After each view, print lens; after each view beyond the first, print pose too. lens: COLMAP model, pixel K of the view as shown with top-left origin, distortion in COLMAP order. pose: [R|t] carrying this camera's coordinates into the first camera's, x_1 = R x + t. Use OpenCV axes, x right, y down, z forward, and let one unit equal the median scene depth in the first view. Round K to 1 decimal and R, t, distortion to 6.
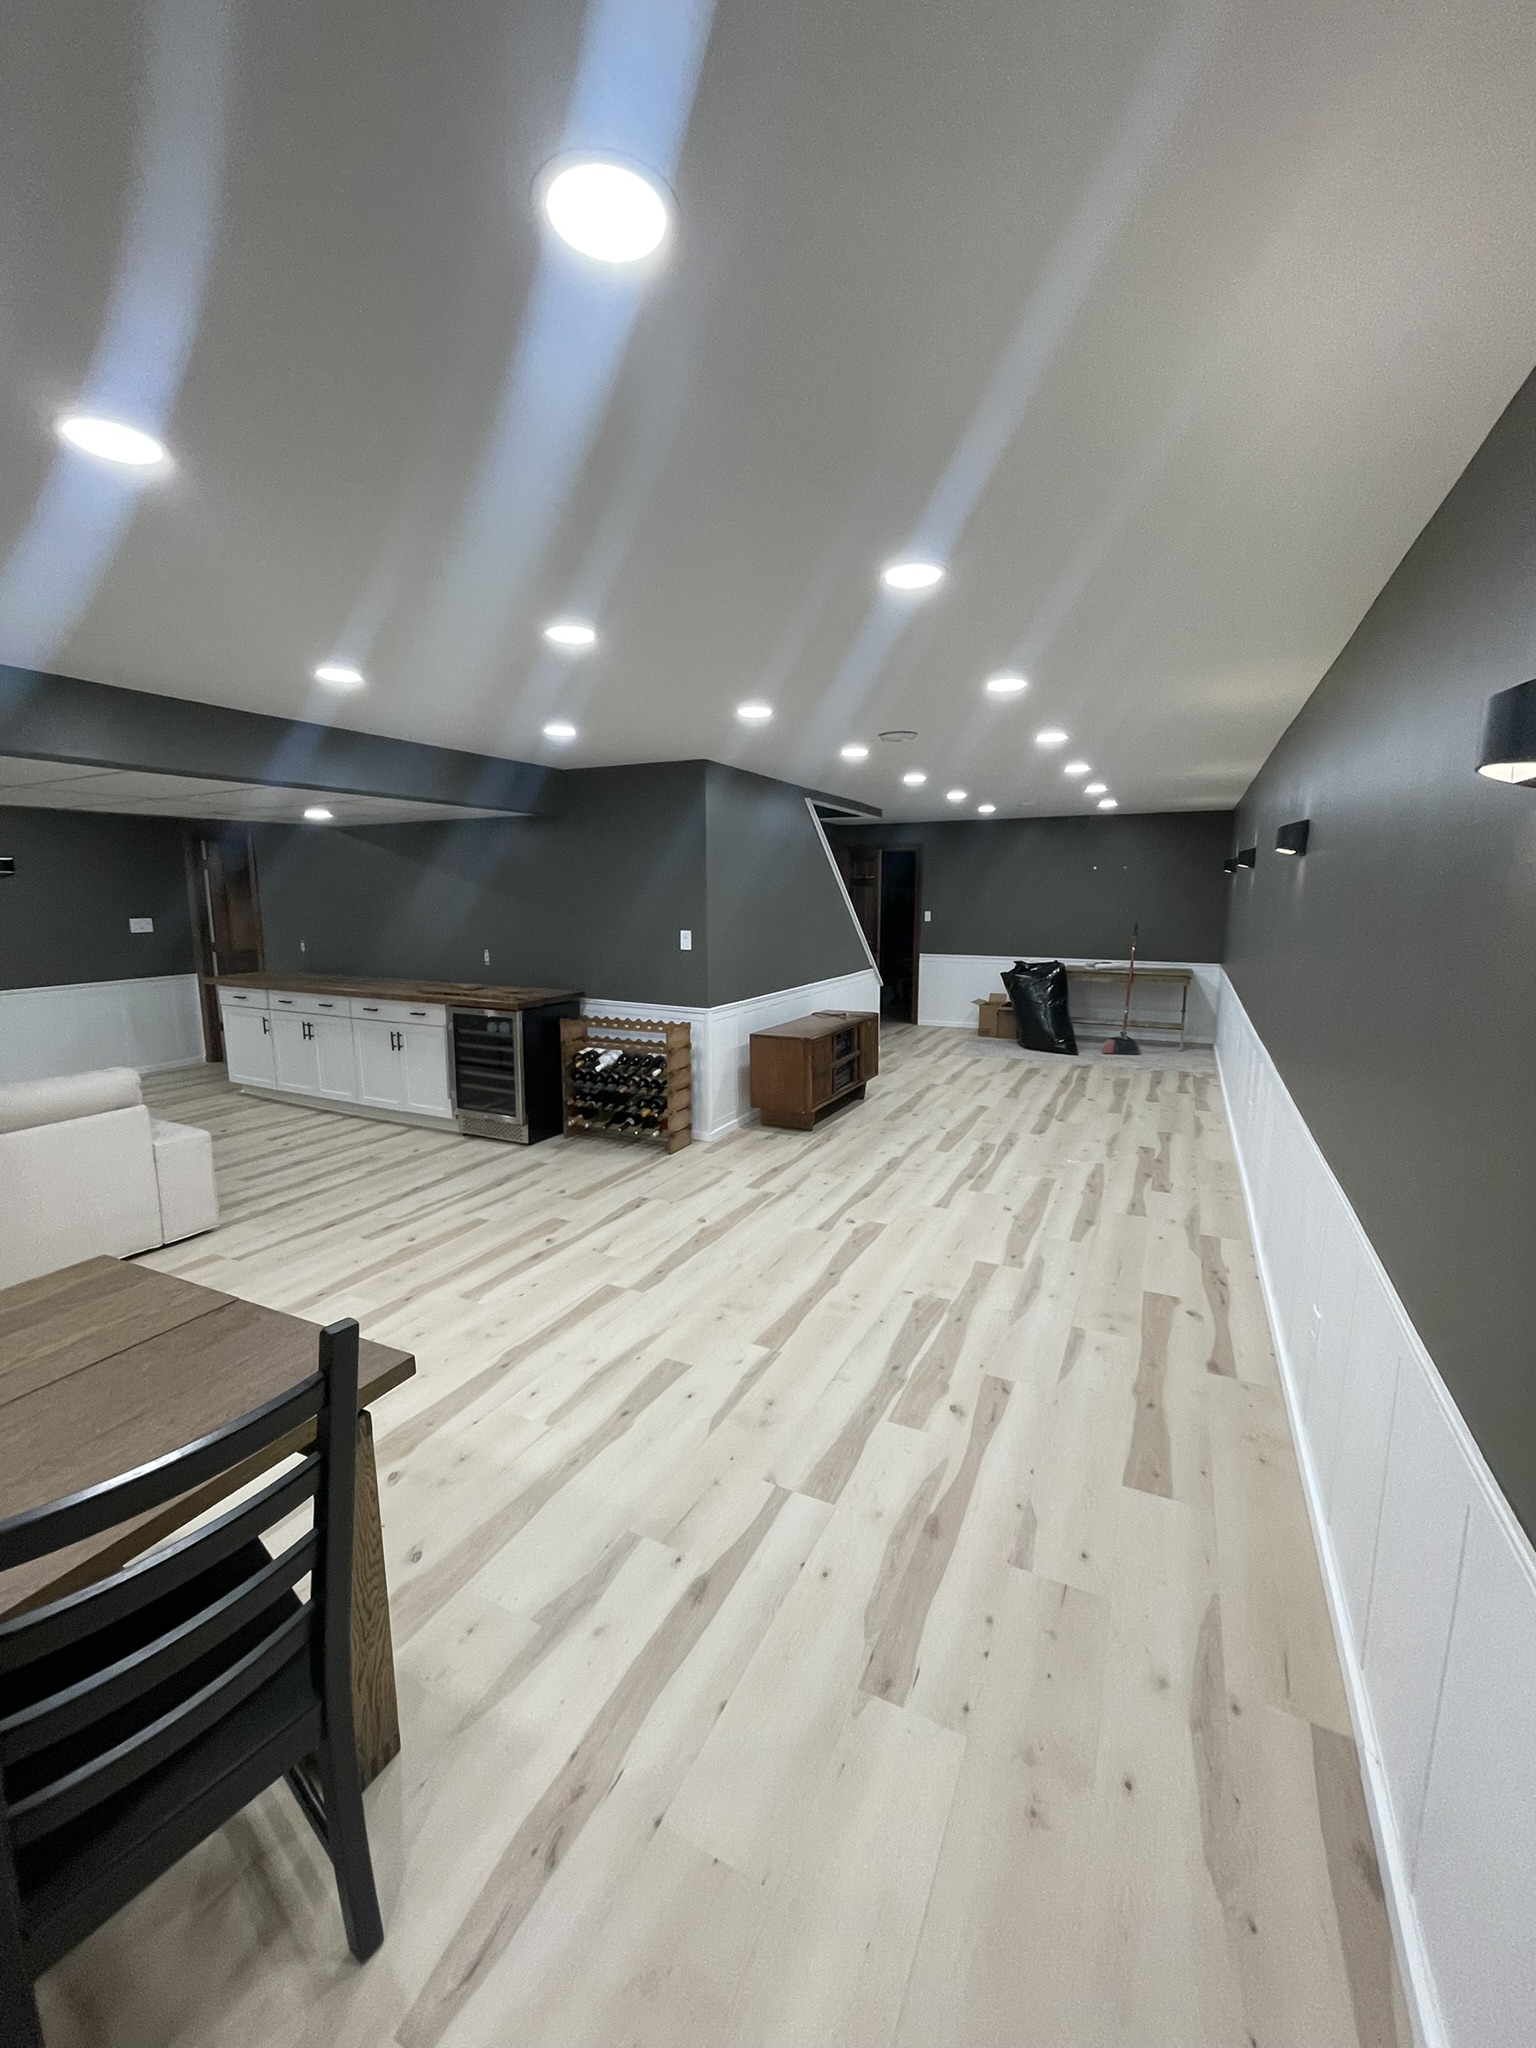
lens RADIAL K [[822.7, 0, 772.1], [0, 822.7, 1019.6], [0, 0, 1]] dist [-0.007204, 0.001347]
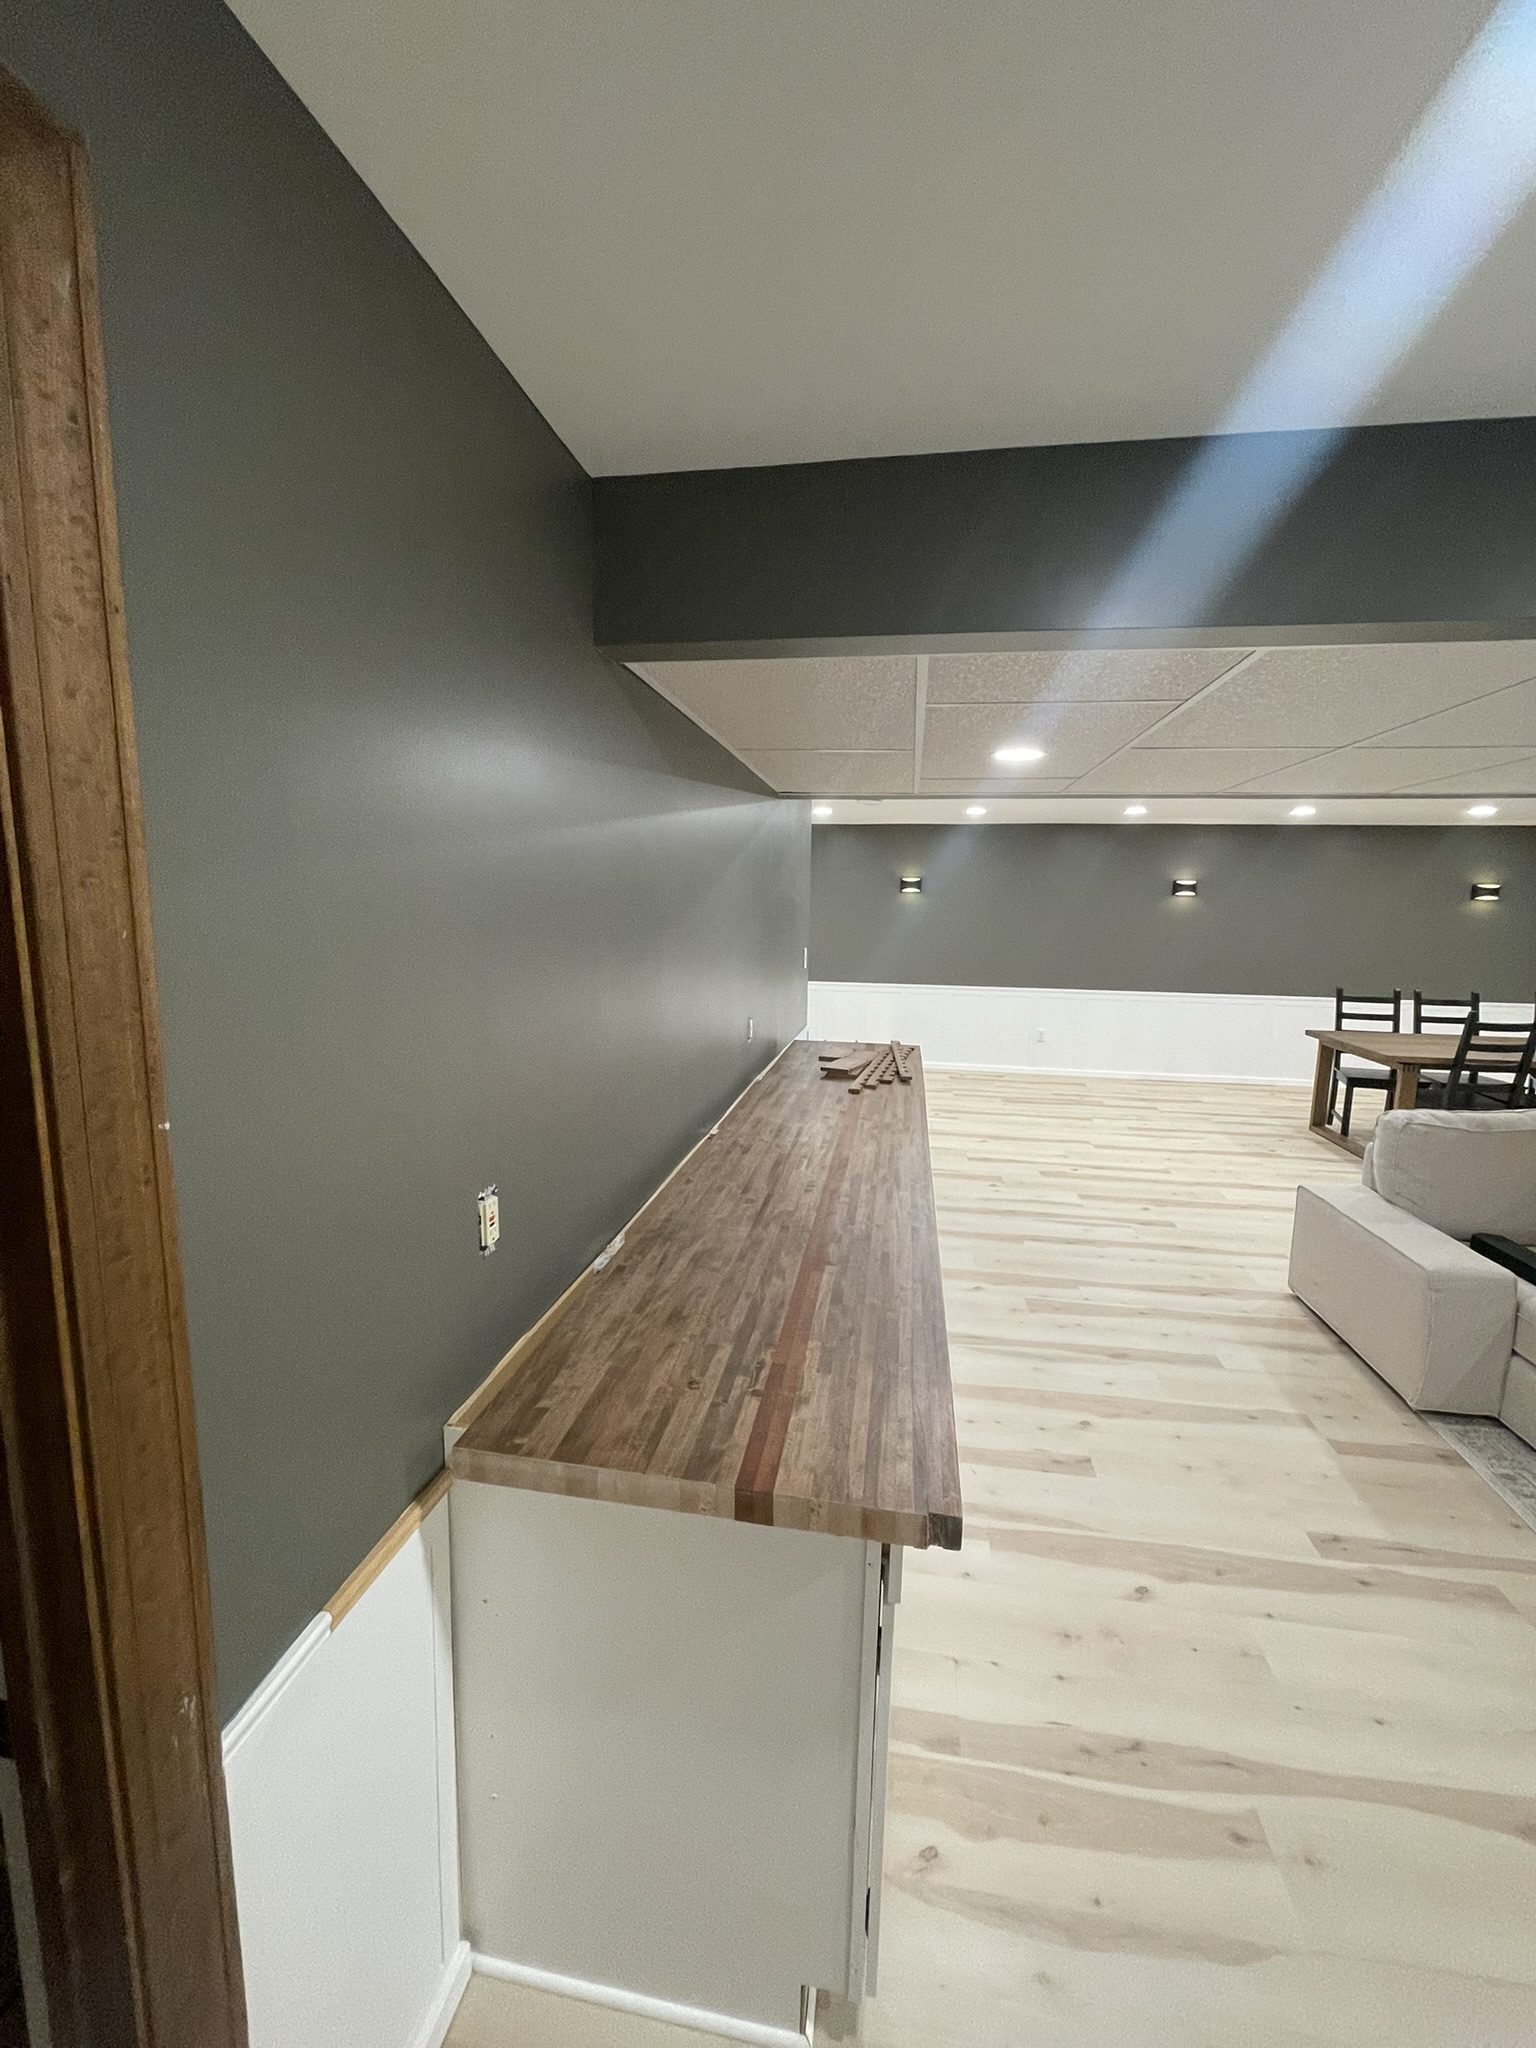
lens RADIAL K [[822.7, 0, 772.3], [0, 822.7, 1018.8], [0, 0, 1]] dist [-0.007204, 0.001347]
pose [[-0.287909, -0.132268, 0.948479, -1.041924], [0.135282, 0.974867, 0.177013, -0.209329], [-0.948054, 0.179276, -0.262780, 1.353280]]
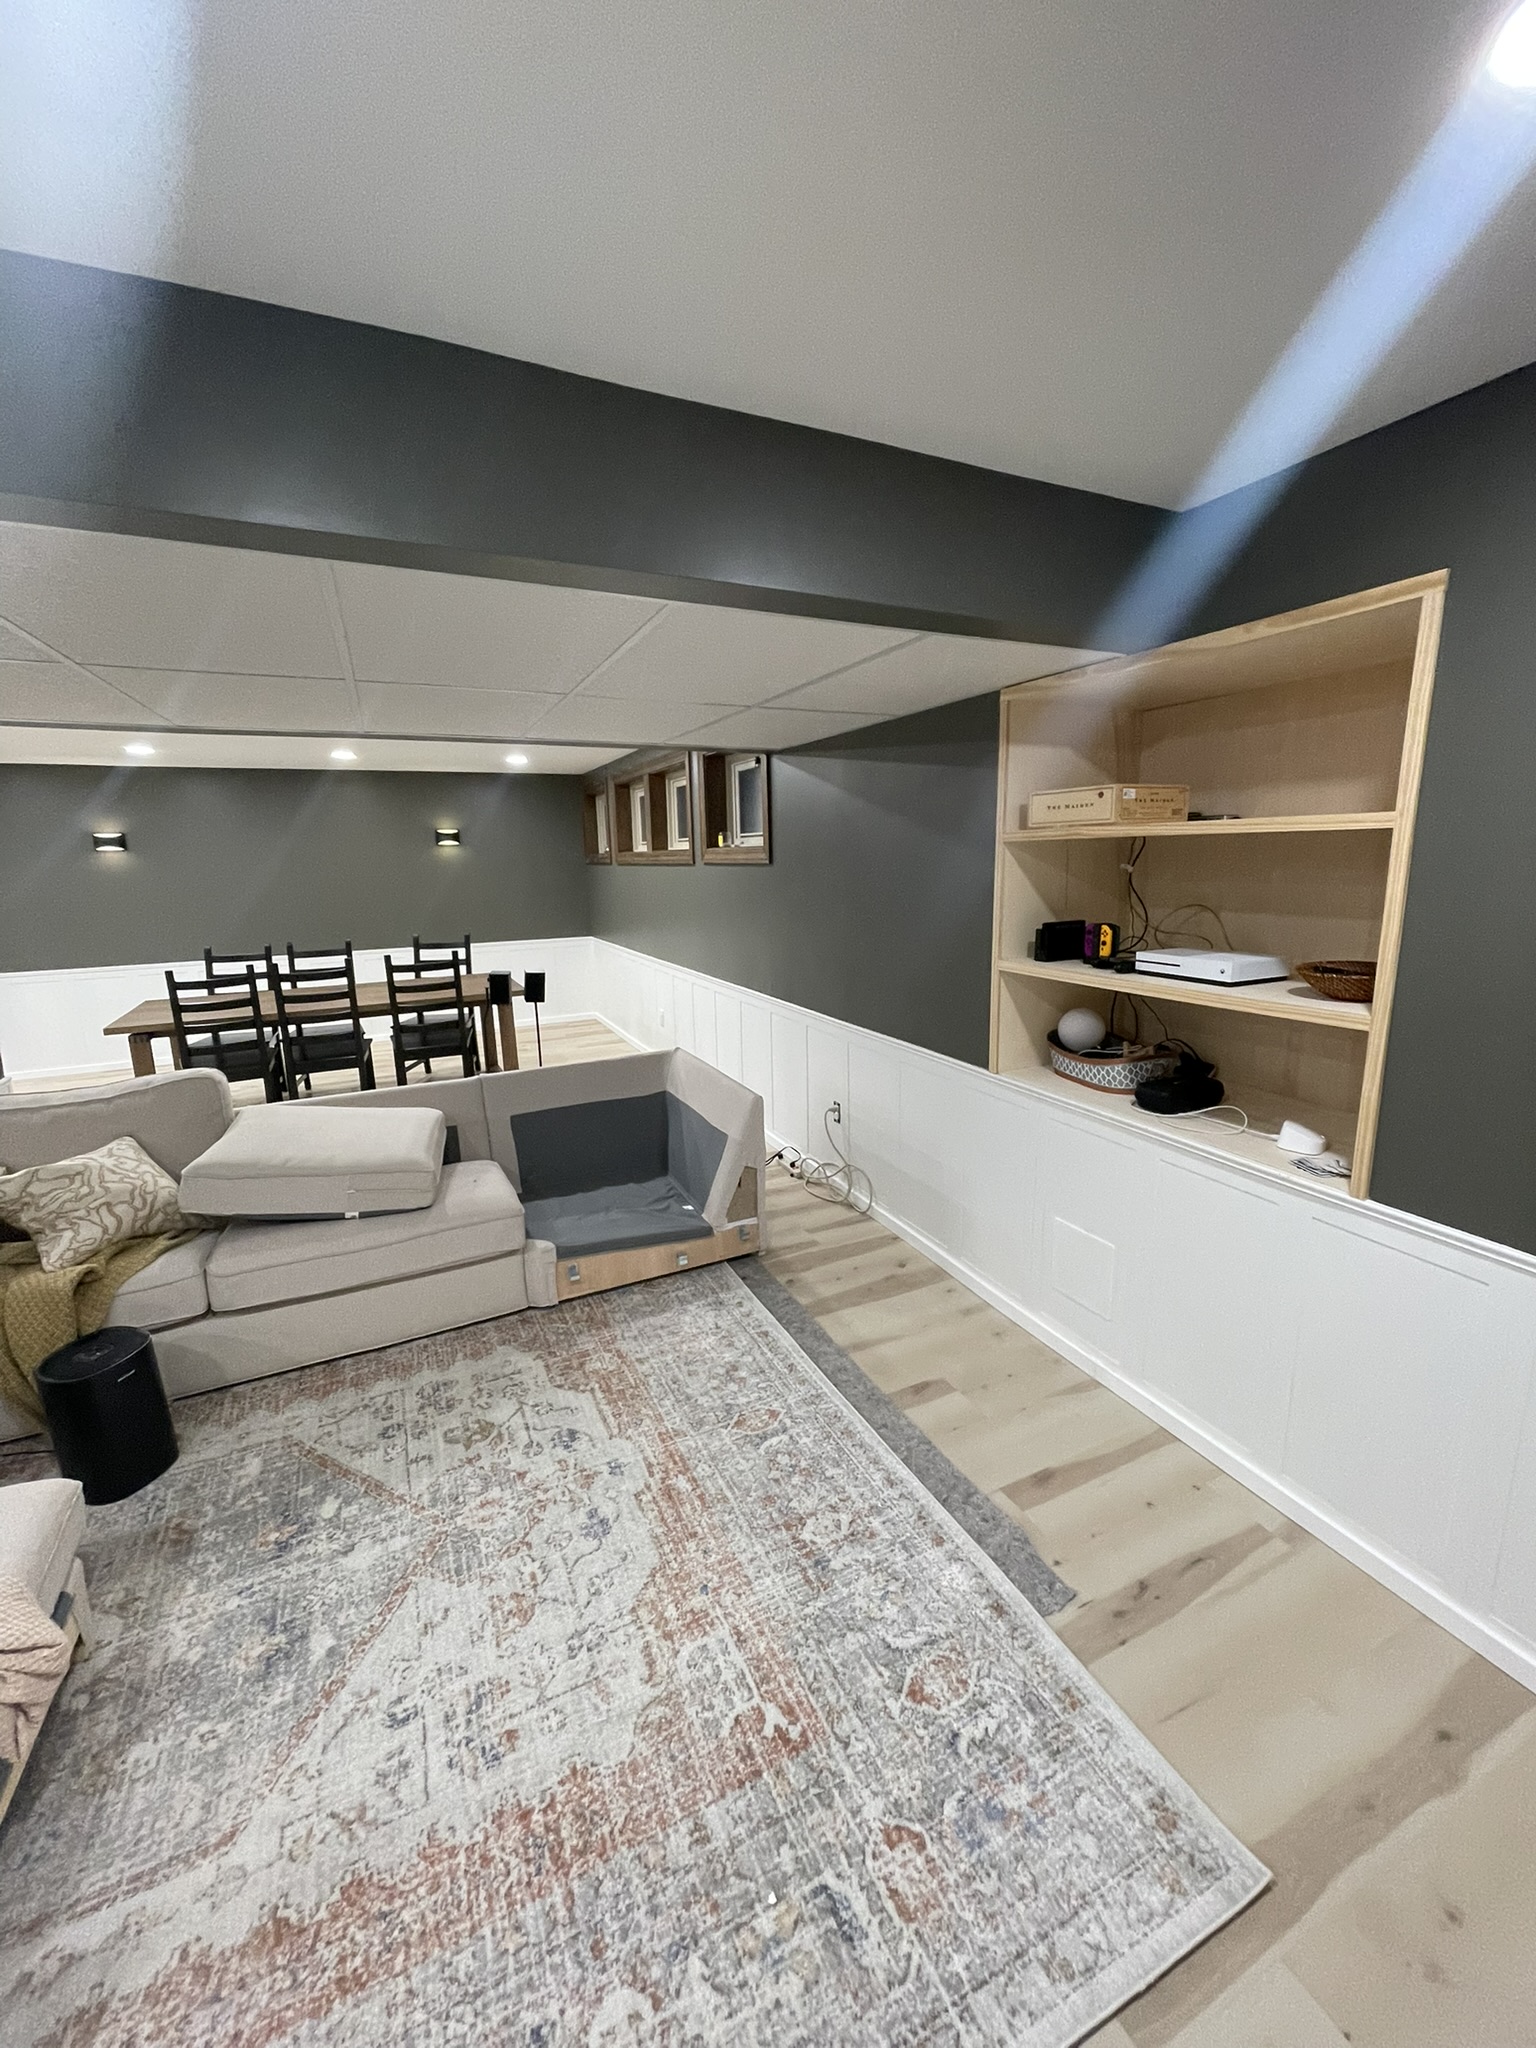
lens RADIAL K [[822.7, 0, 765.7], [0, 822.7, 1022.6], [0, 0, 1]] dist [-0.007204, 0.001347]
pose [[-0.781408, -0.100021, 0.615952, -1.409410], [0.124965, 0.941994, 0.311498, -0.079785], [-0.611379, 0.320379, -0.723583, 0.593244]]
